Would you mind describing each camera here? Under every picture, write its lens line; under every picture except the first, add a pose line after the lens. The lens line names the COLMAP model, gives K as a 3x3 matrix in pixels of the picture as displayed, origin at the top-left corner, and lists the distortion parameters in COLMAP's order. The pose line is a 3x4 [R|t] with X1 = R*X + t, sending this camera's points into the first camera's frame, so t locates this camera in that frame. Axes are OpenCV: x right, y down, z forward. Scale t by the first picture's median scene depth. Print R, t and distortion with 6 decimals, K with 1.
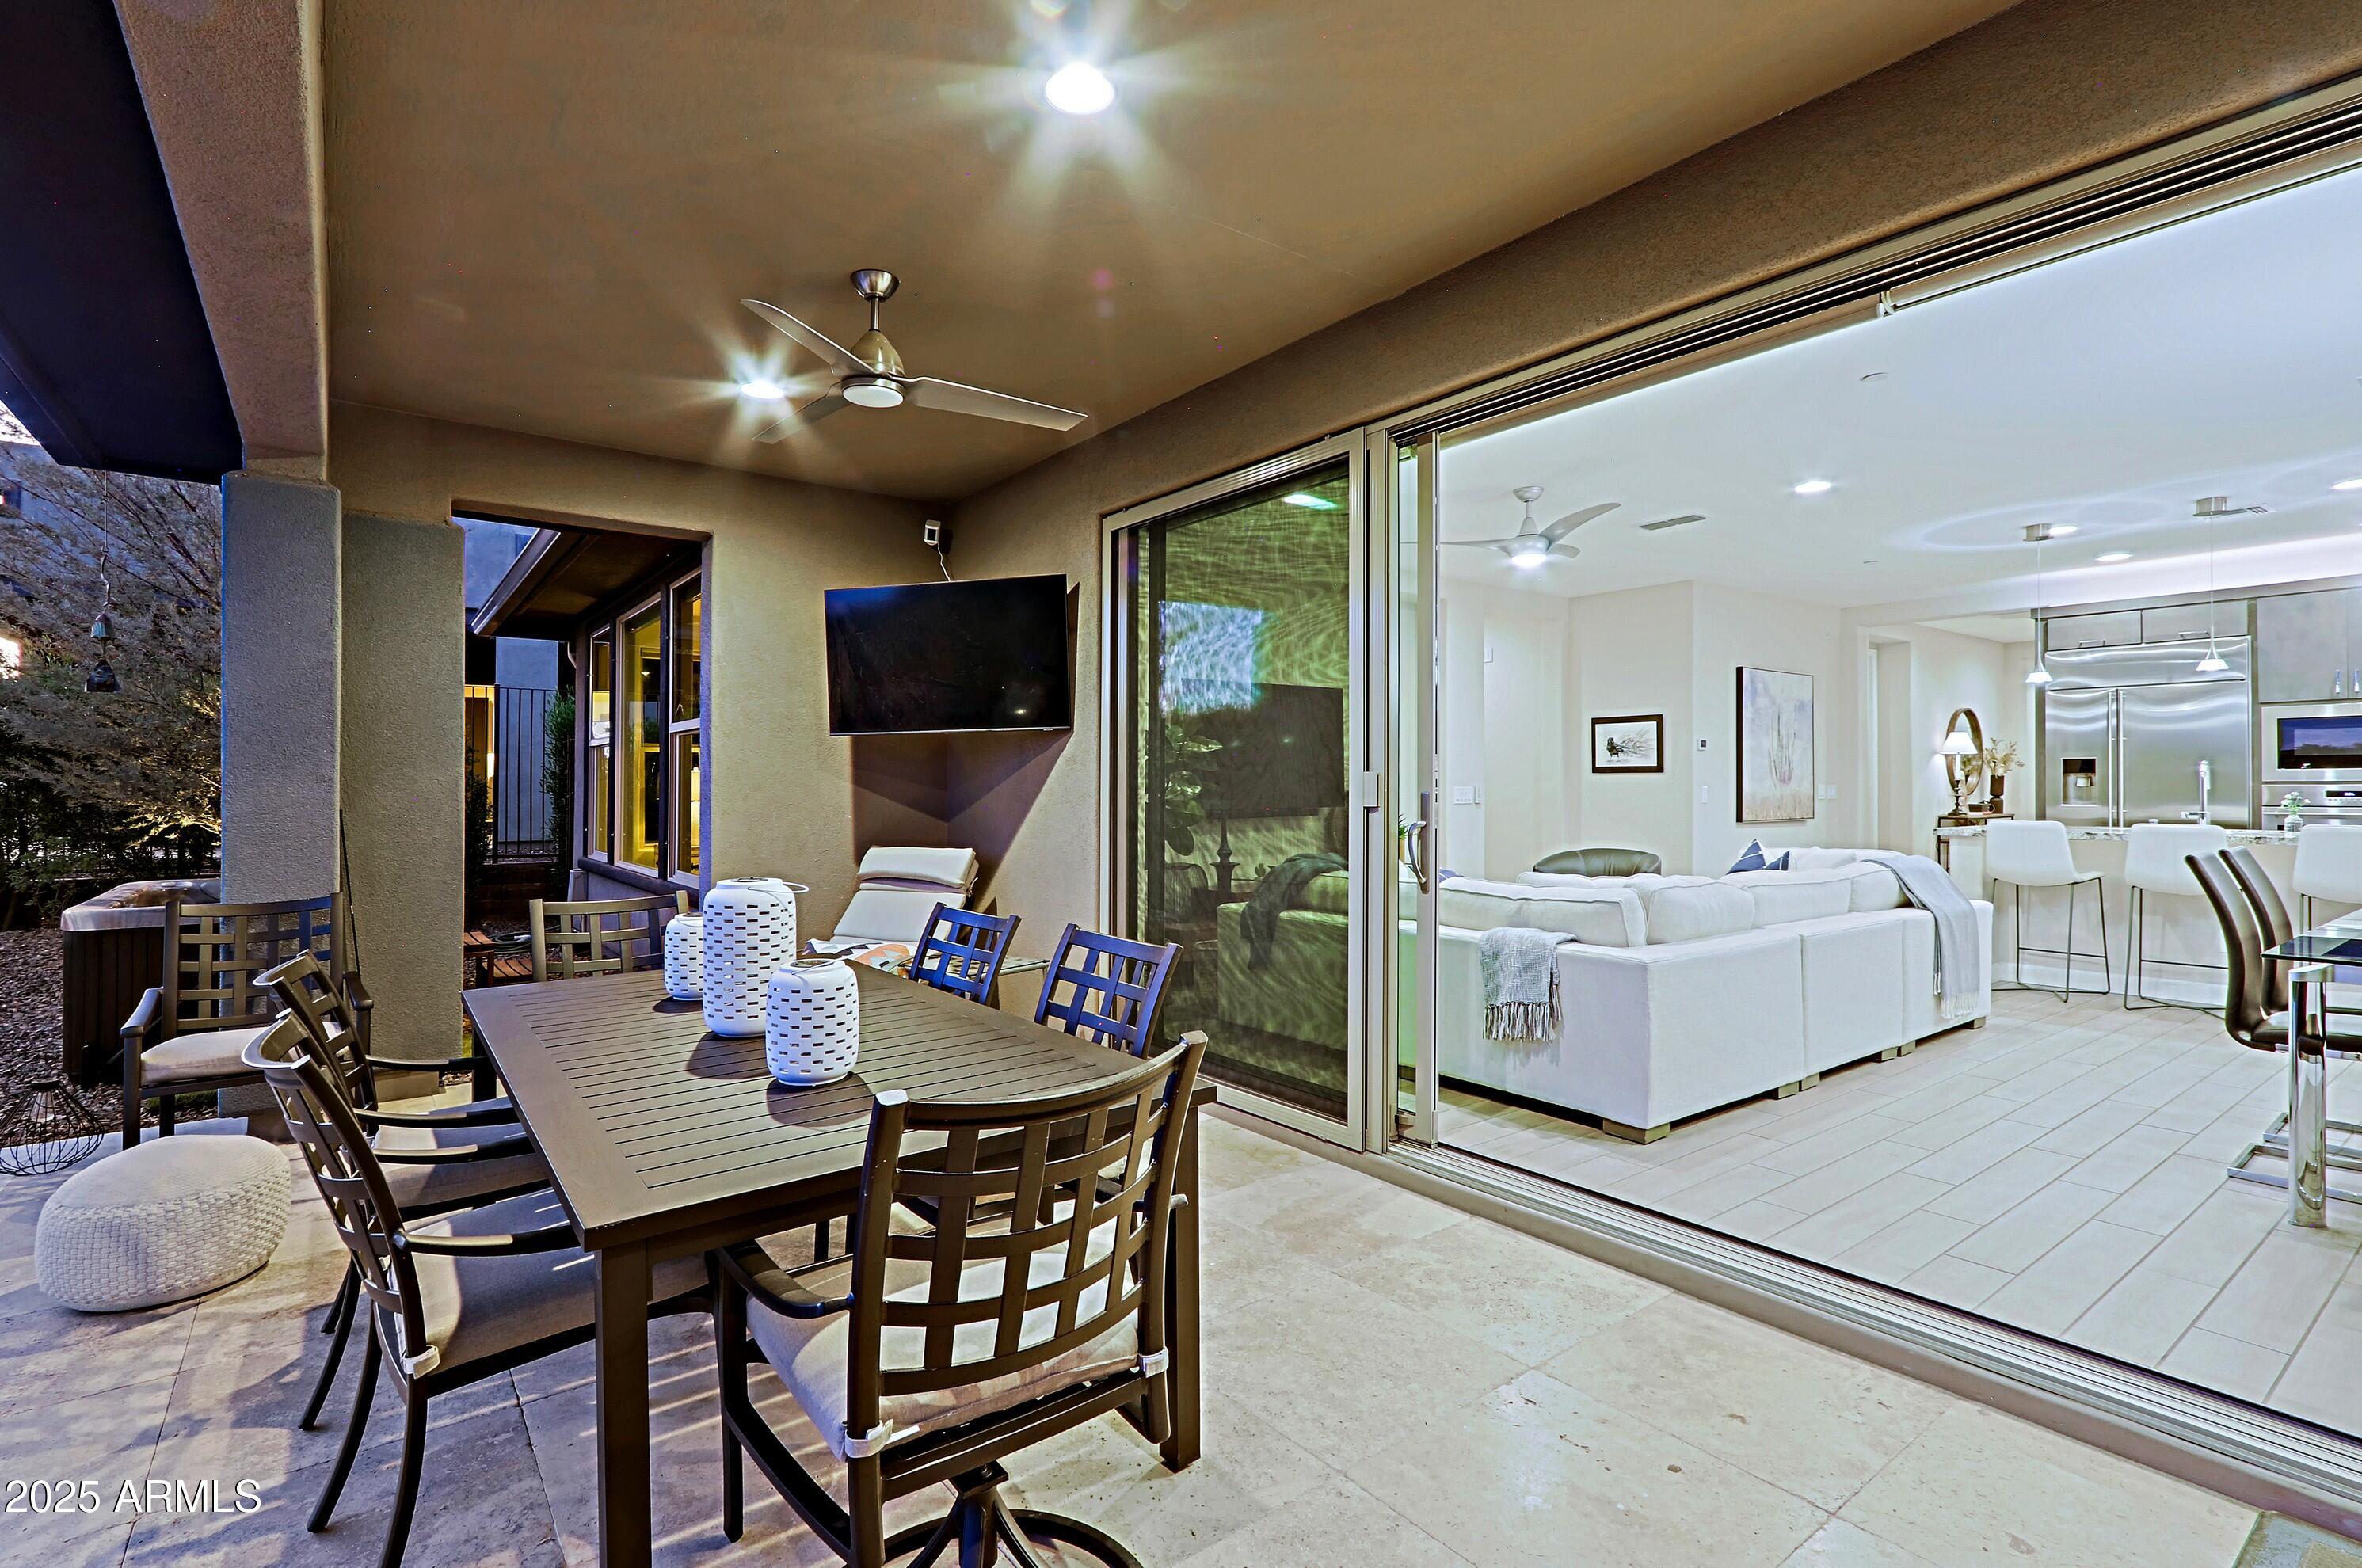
lens RADIAL K [[1103.4, 0, 1184.4], [0, 1103.4, 779.9], [0, 0, 1]] dist [-0.005686, -0.001361]
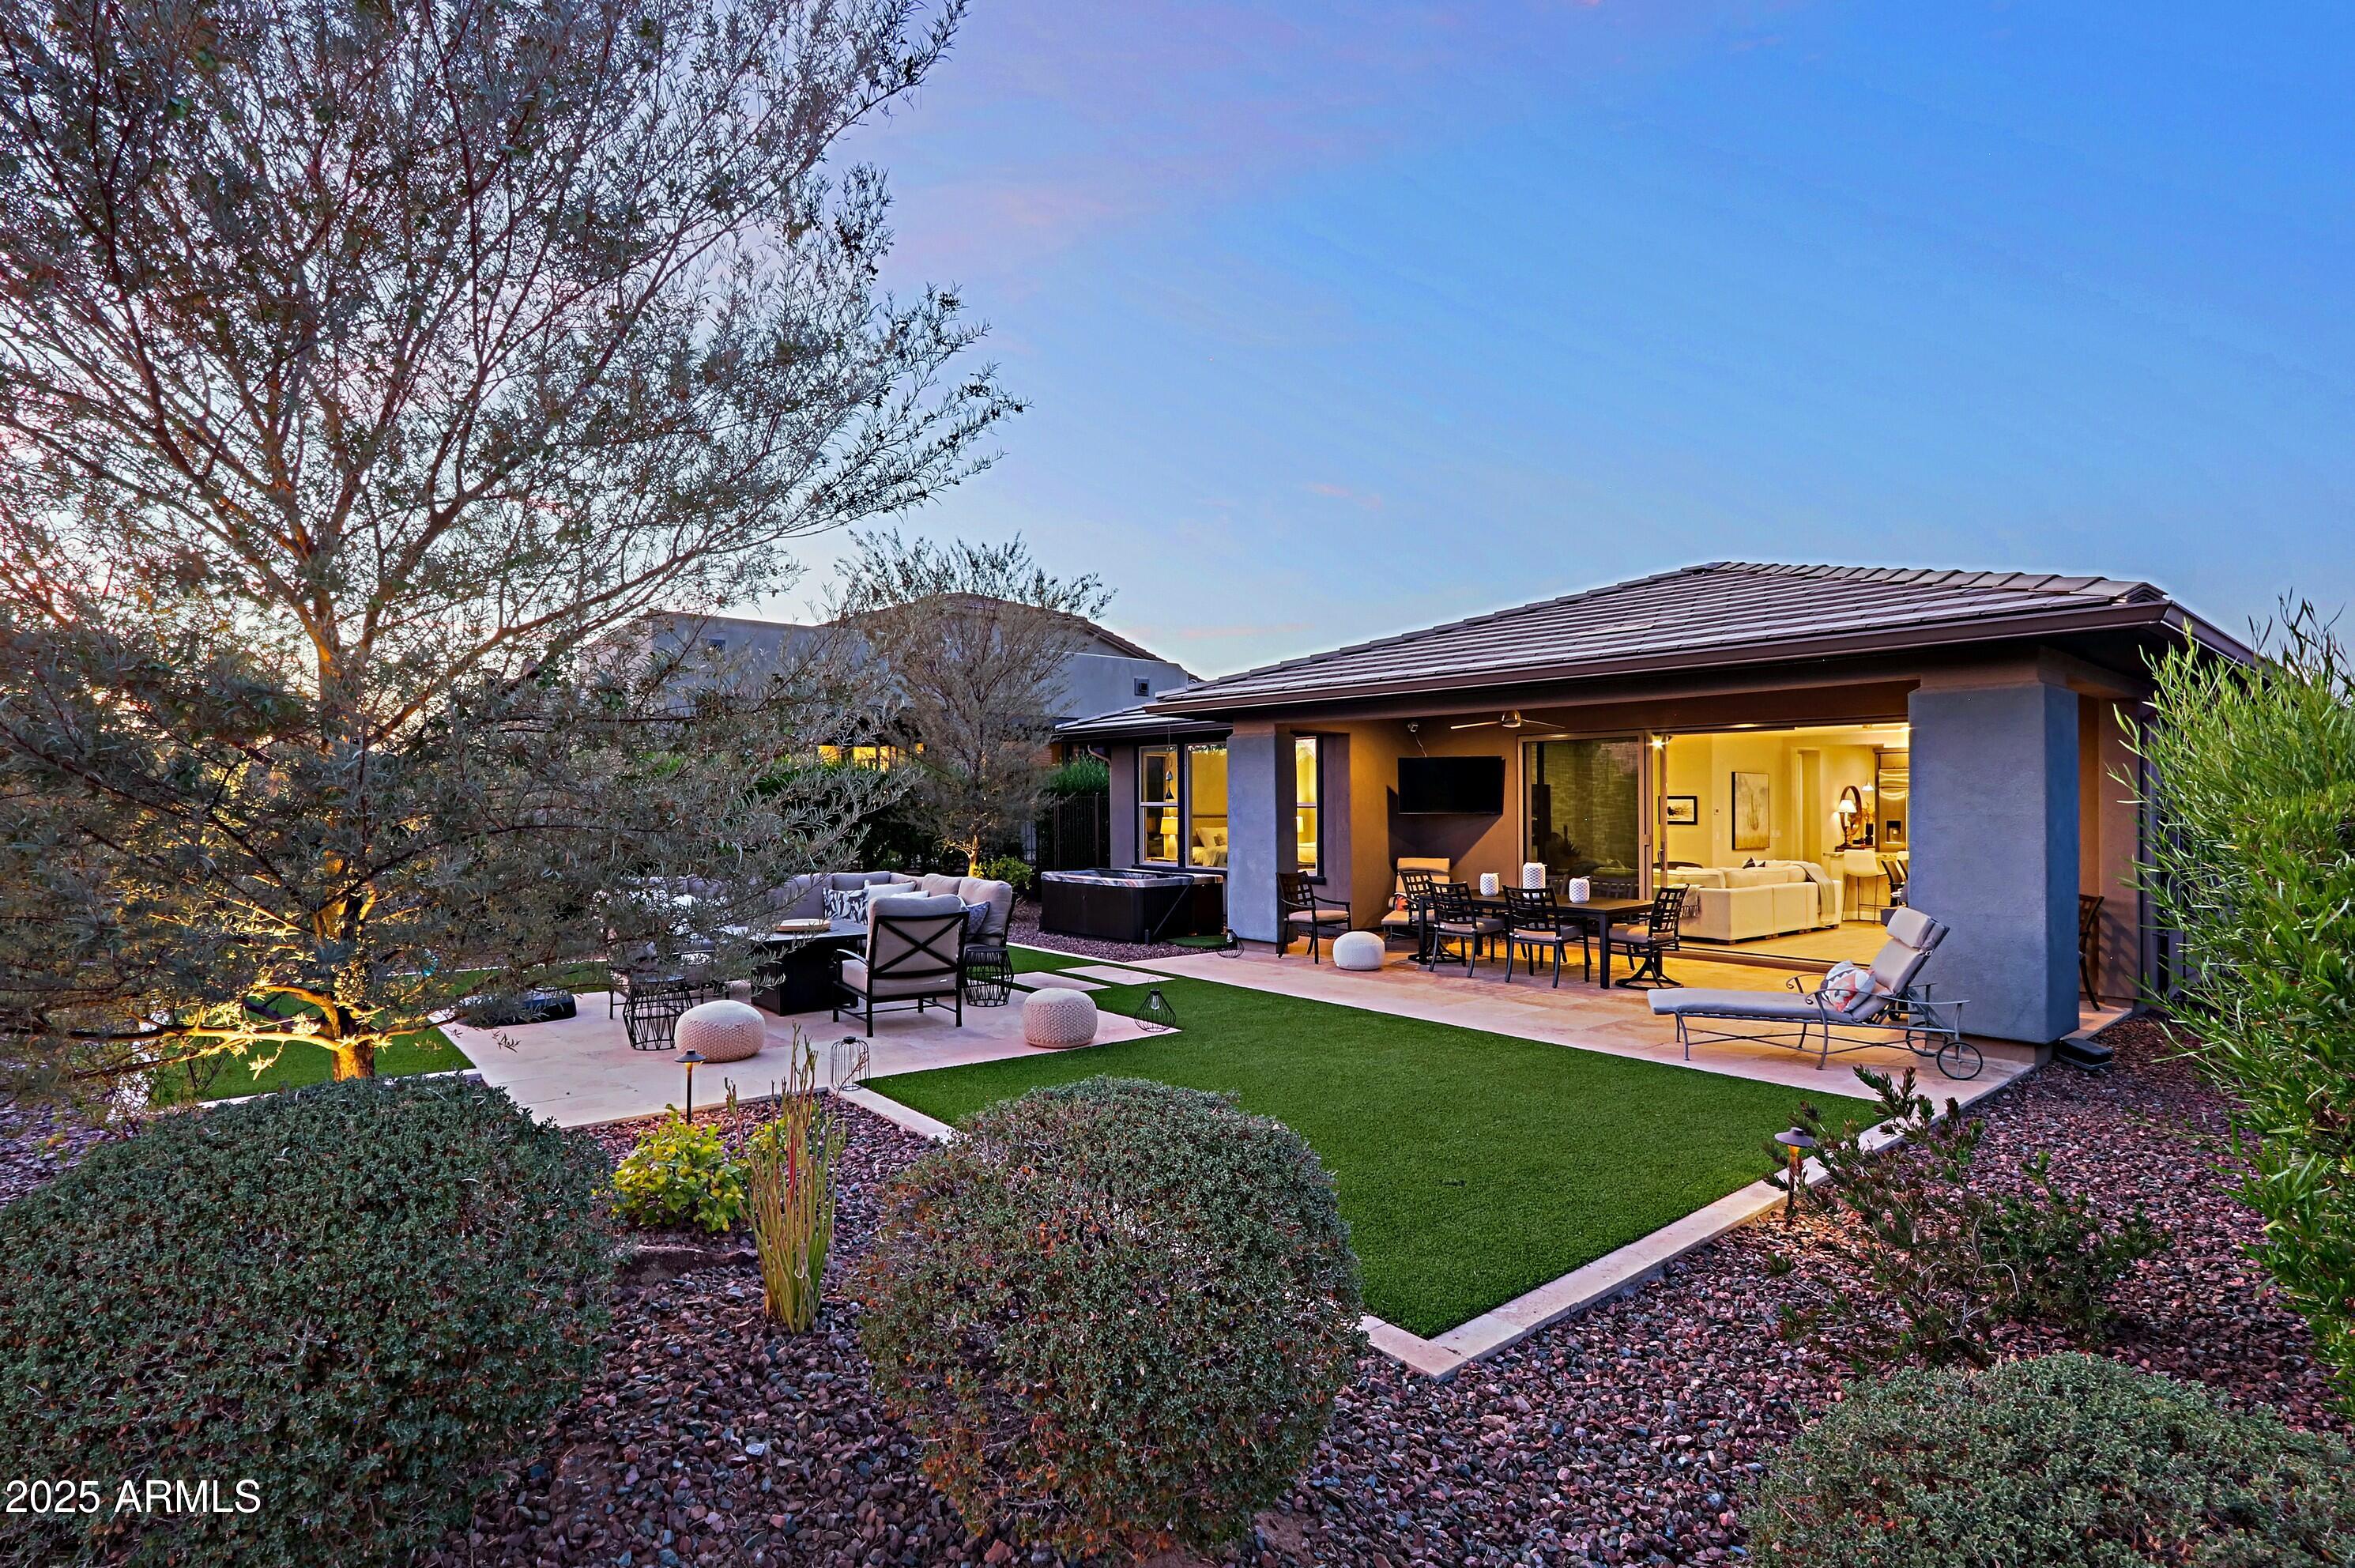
lens RADIAL K [[1100.3, 0, 1154.3], [0, 1100.3, 796.4], [0, 0, 1]] dist [-0.005686, -0.001361]
pose [[0.999732, 0.005788, 0.022412, -0.675414], [-0.005642, 0.999962, -0.006572, -0.044454], [-0.022449, 0.006444, 0.999727, -1.106185]]
